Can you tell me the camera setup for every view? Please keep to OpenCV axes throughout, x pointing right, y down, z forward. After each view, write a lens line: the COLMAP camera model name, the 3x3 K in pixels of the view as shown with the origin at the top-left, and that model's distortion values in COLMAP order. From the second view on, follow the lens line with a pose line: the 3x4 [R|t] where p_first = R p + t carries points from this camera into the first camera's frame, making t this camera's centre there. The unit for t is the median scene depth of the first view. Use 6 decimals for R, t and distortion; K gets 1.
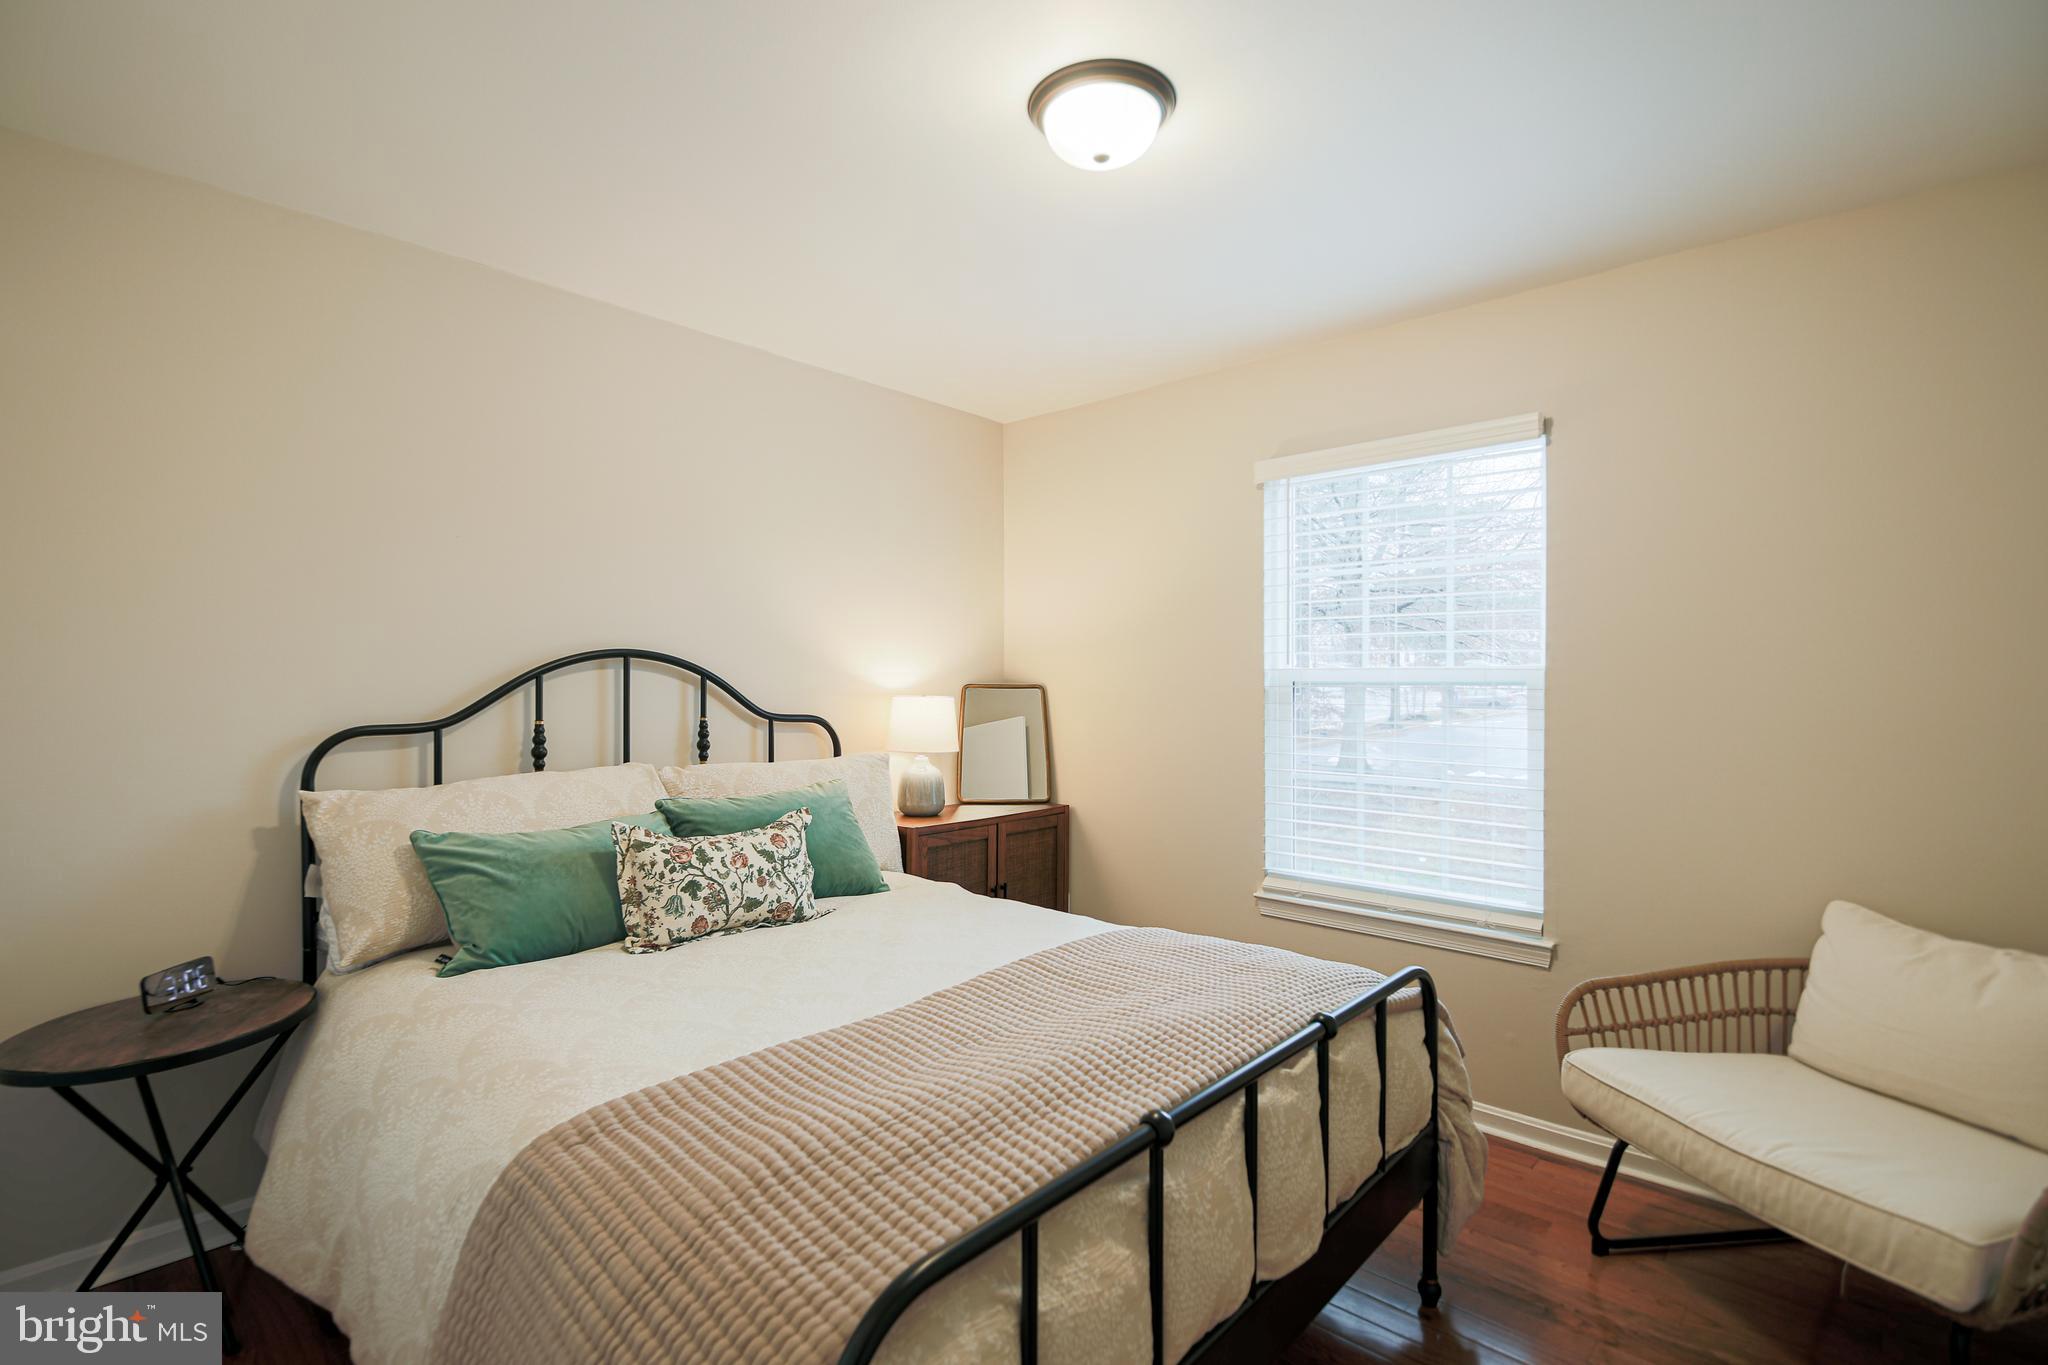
lens RADIAL K [[935.2, 0, 1025.6], [0, 935.2, 725.0], [0, 0, 1]] dist [-0.000105, -0.000030]
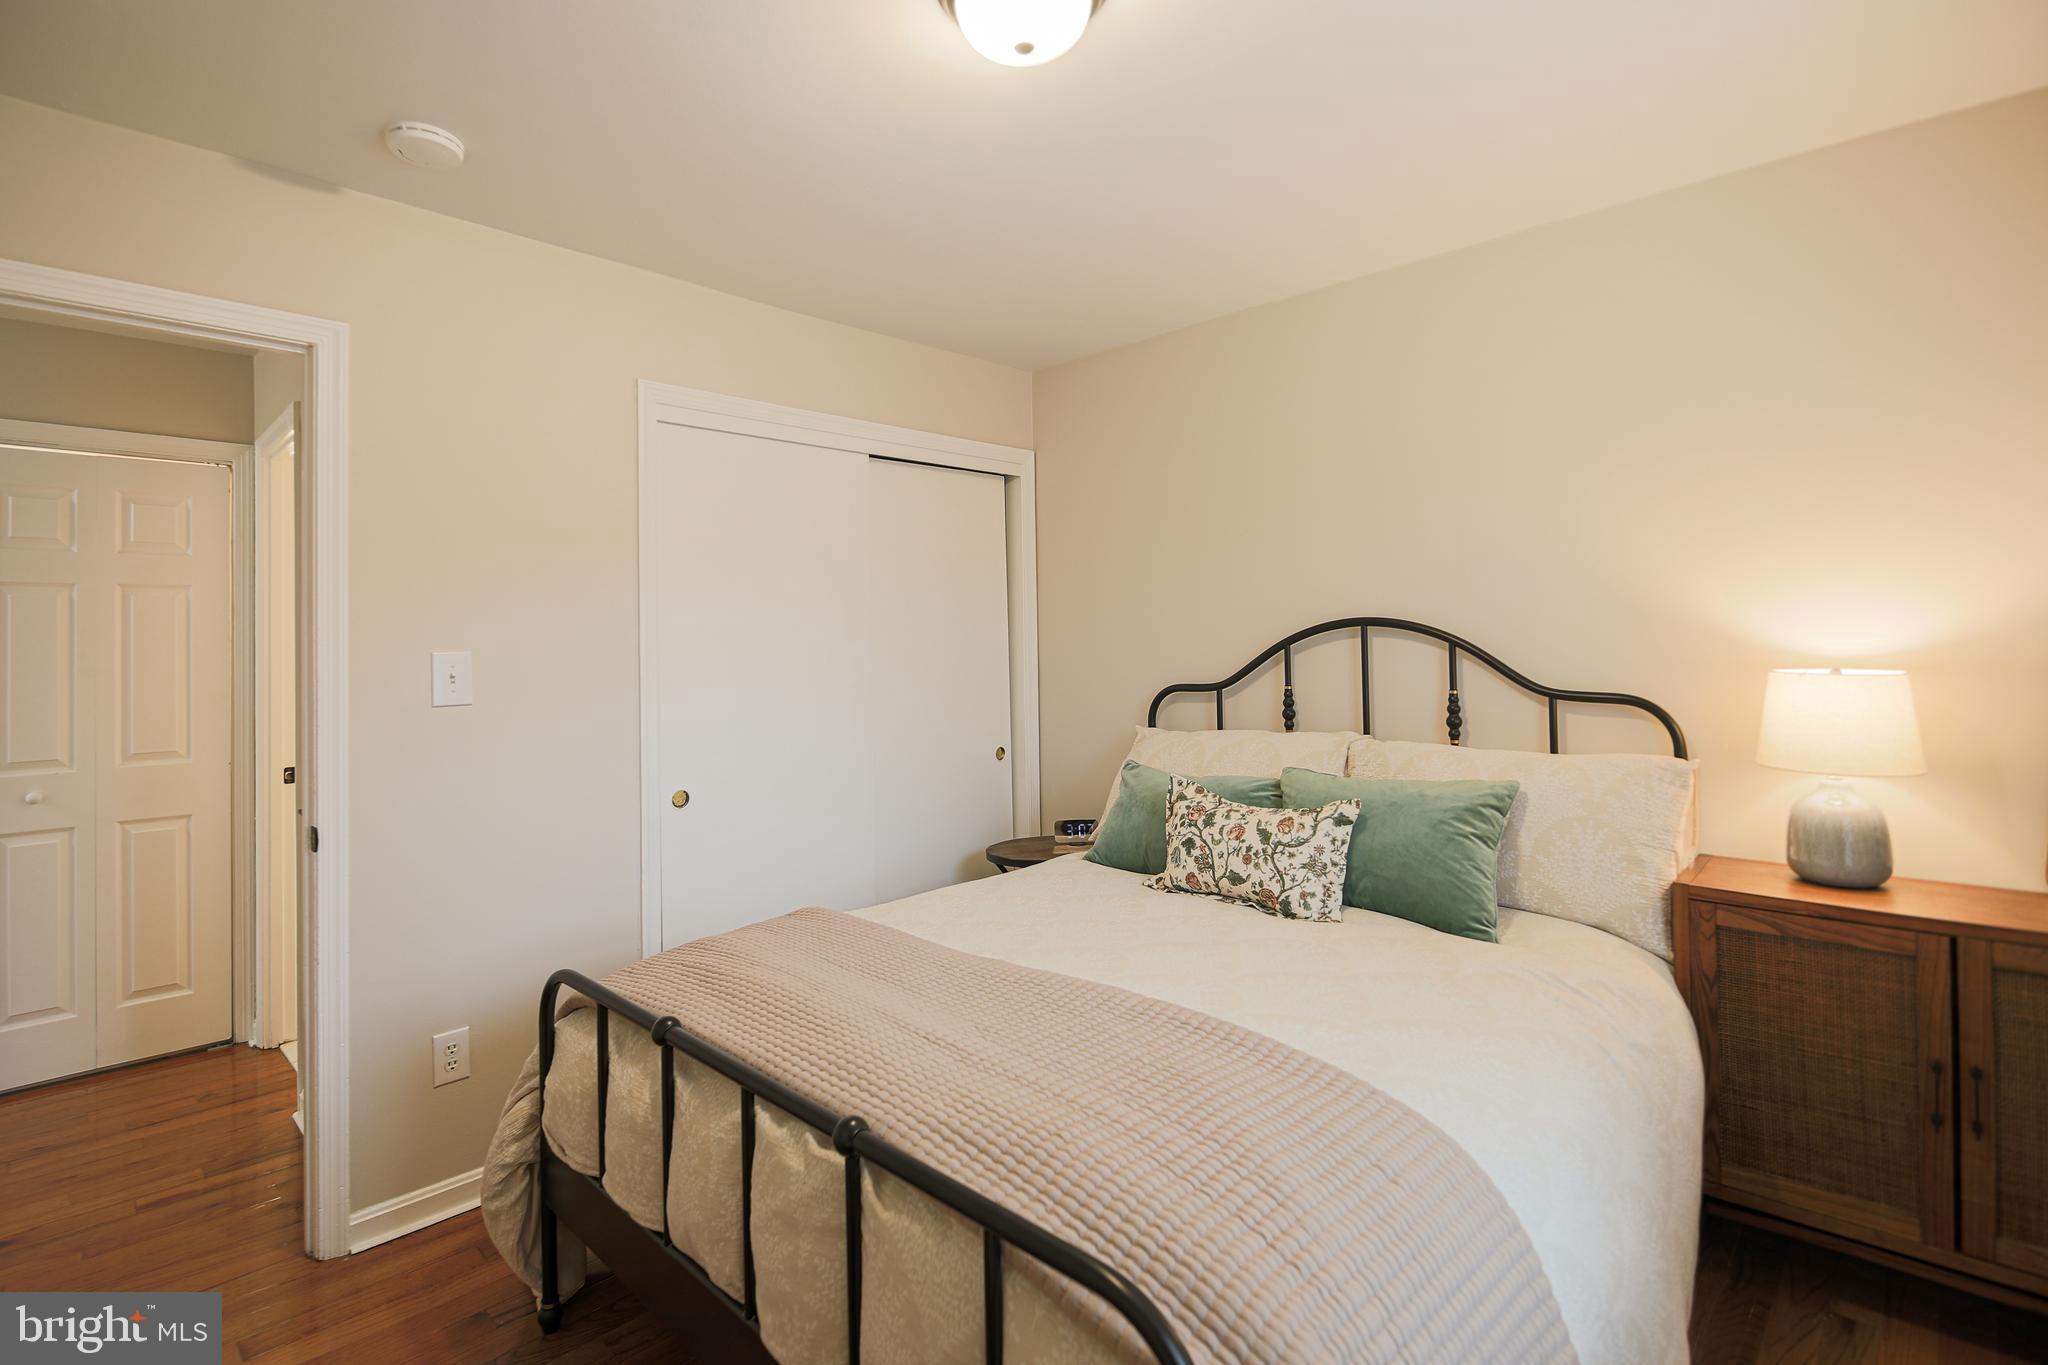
lens RADIAL K [[984.3, 0, 1024.0], [0, 984.3, 682.5], [0, 0, 1]] dist [-0.036431, -0.000188]
pose [[-0.028349, 0.035430, -0.998970, 0.720675], [-0.031883, 0.998831, 0.036330, -0.044680], [0.999089, 0.032880, -0.027187, 0.773460]]
